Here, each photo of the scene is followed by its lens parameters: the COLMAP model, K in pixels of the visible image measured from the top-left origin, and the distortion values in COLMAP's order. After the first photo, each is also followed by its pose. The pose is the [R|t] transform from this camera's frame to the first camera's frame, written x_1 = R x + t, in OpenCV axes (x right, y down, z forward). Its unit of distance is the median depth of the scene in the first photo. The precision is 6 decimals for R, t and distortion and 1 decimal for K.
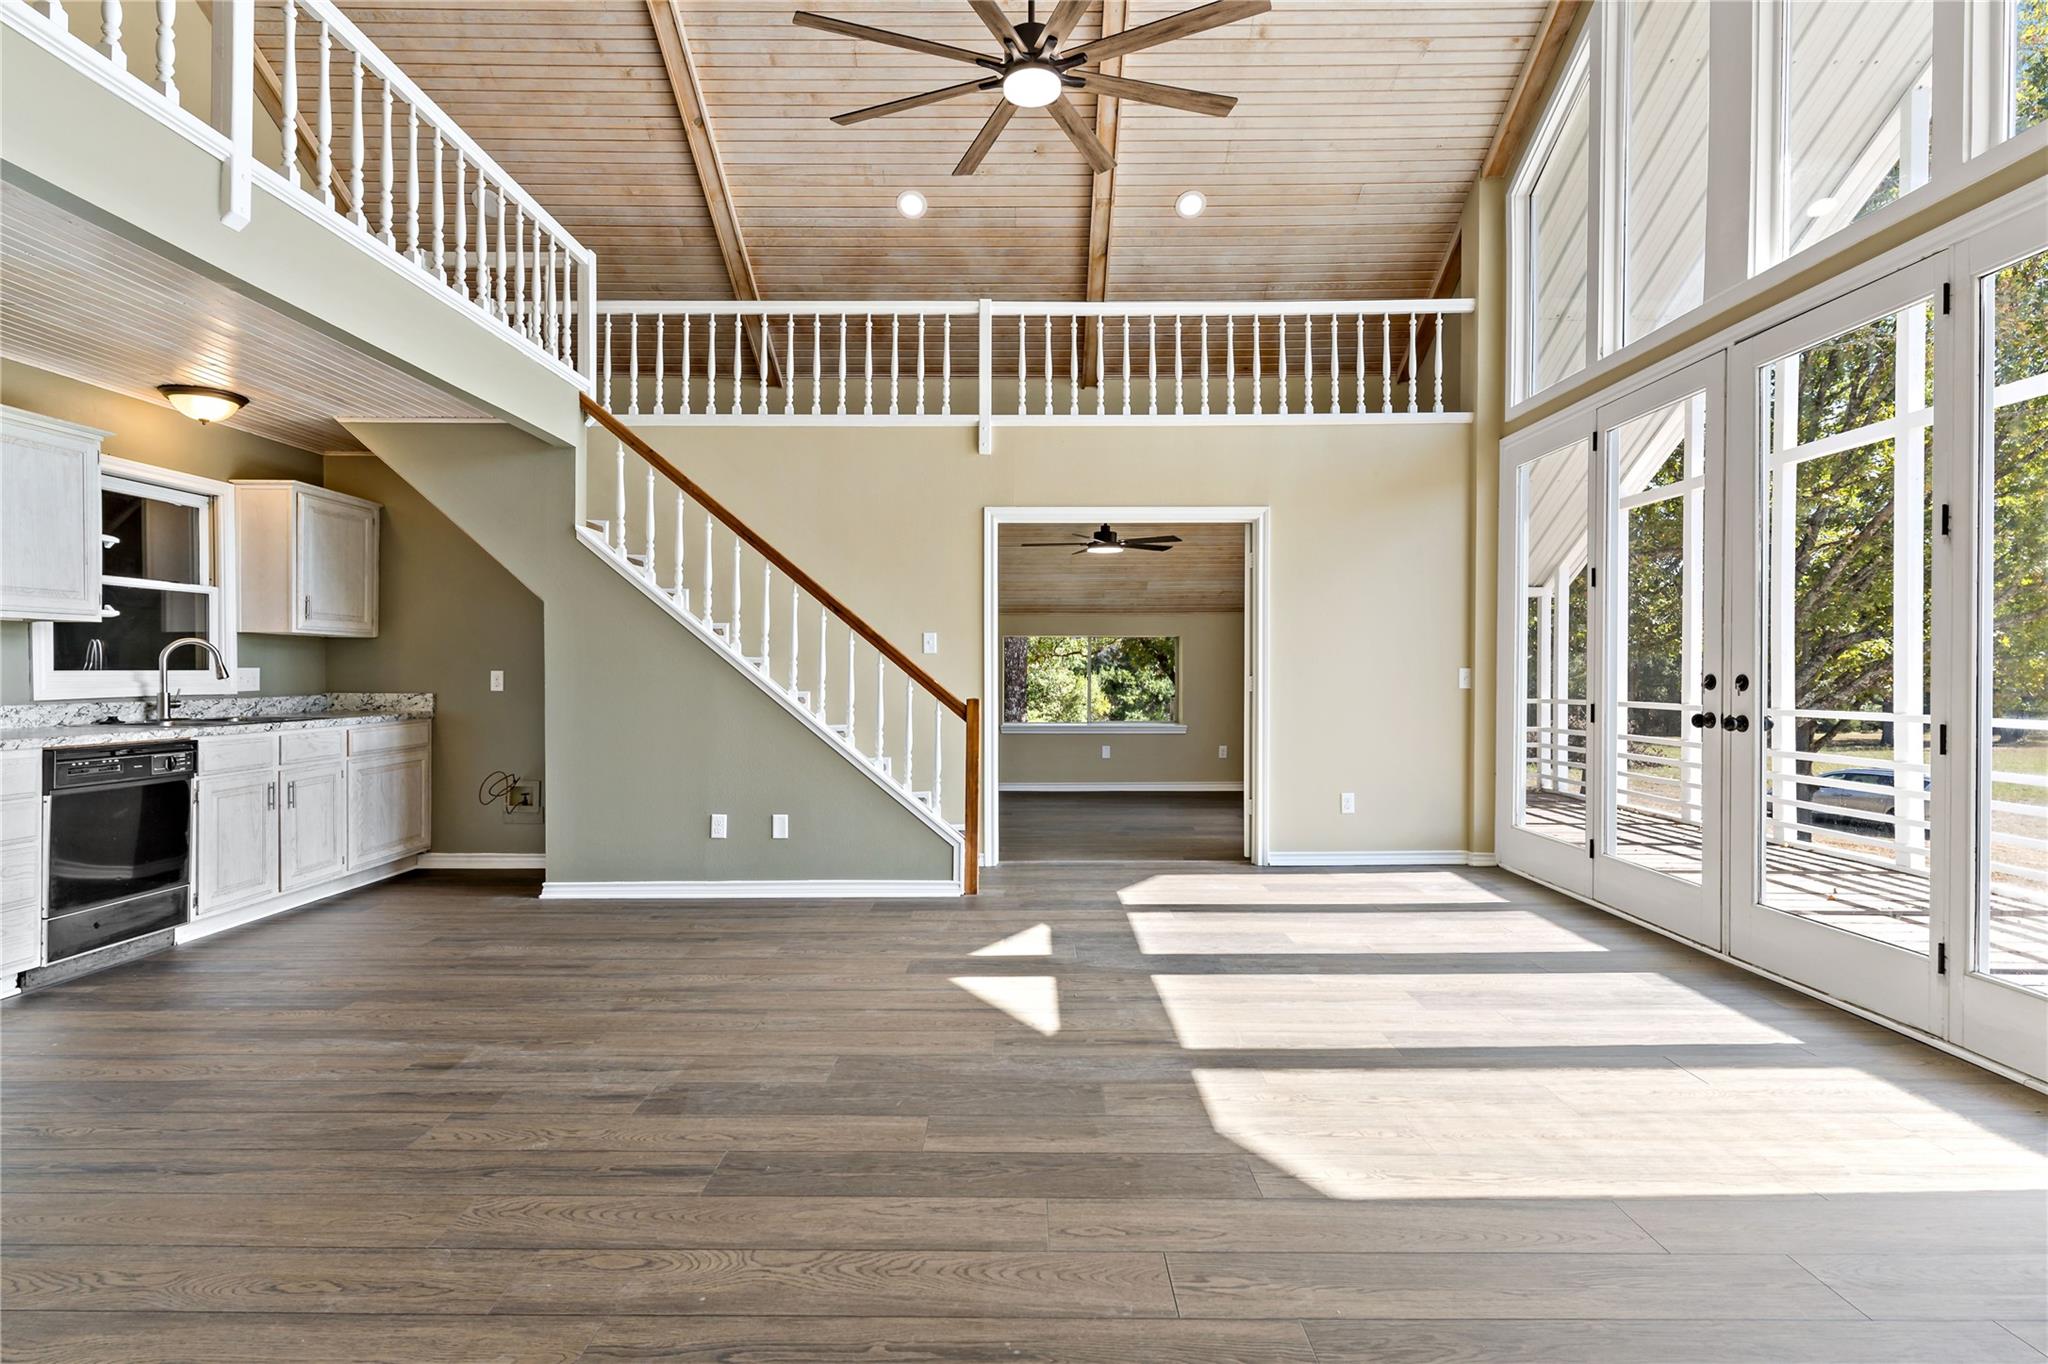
lens RADIAL K [[981.3, 0, 1029.3], [0, 981.3, 677.0], [0, 0, 1]] dist [-0.001990, 0.002240]
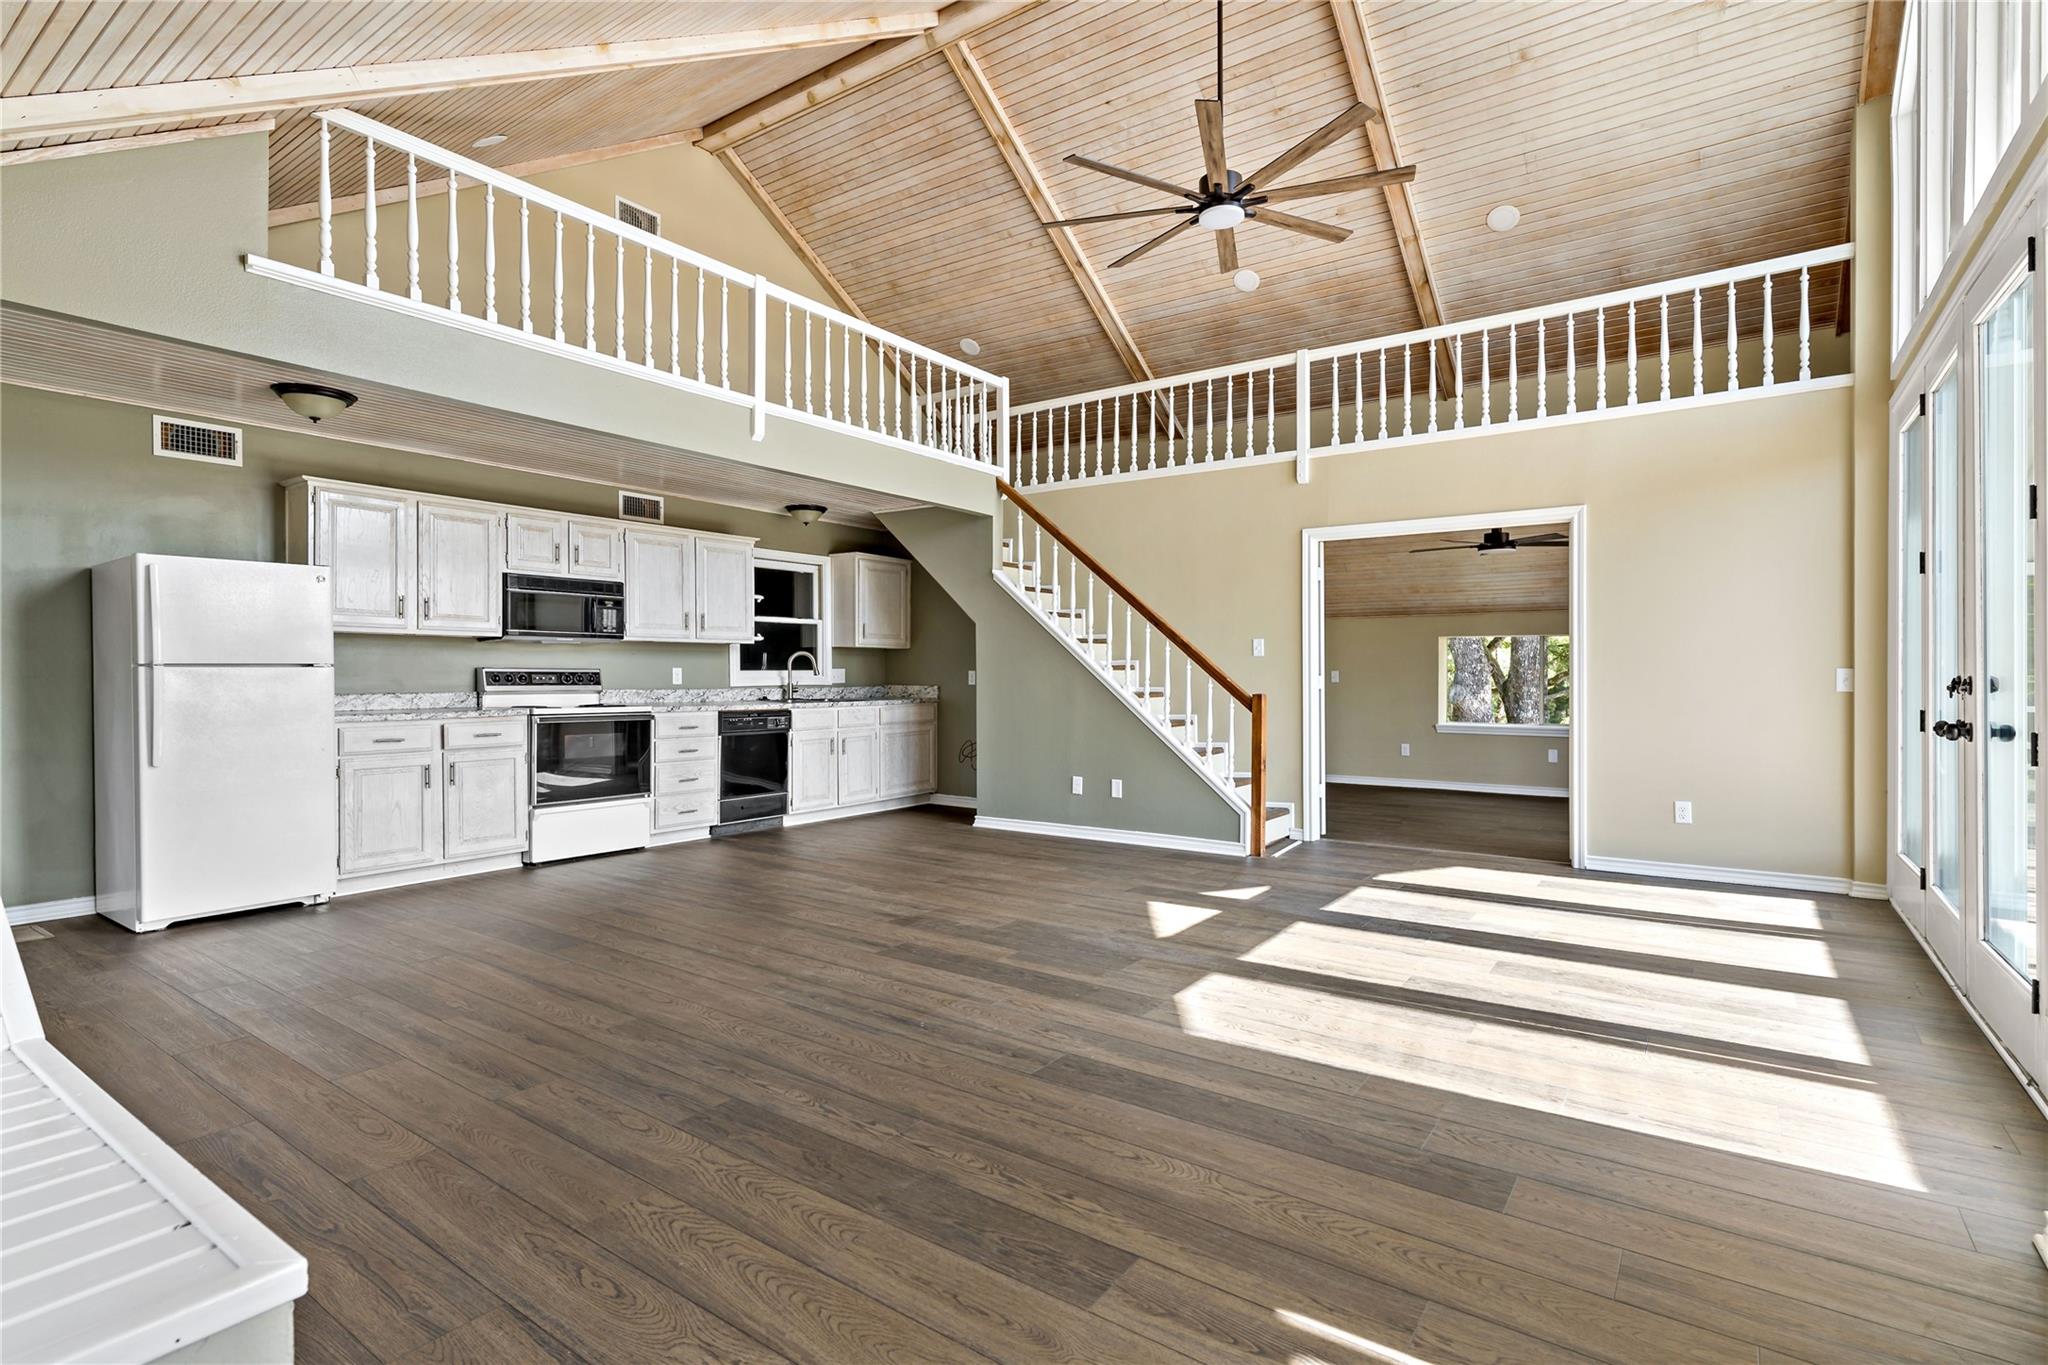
lens RADIAL K [[981.3, 0, 1028.7], [0, 981.3, 673.8], [0, 0, 1]] dist [-0.001990, 0.002240]
pose [[0.815466, 0.002655, -0.578799, 0.417490], [-0.004894, 0.999985, -0.002308, 0.001390], [0.578784, 0.004715, 0.815467, -0.147144]]
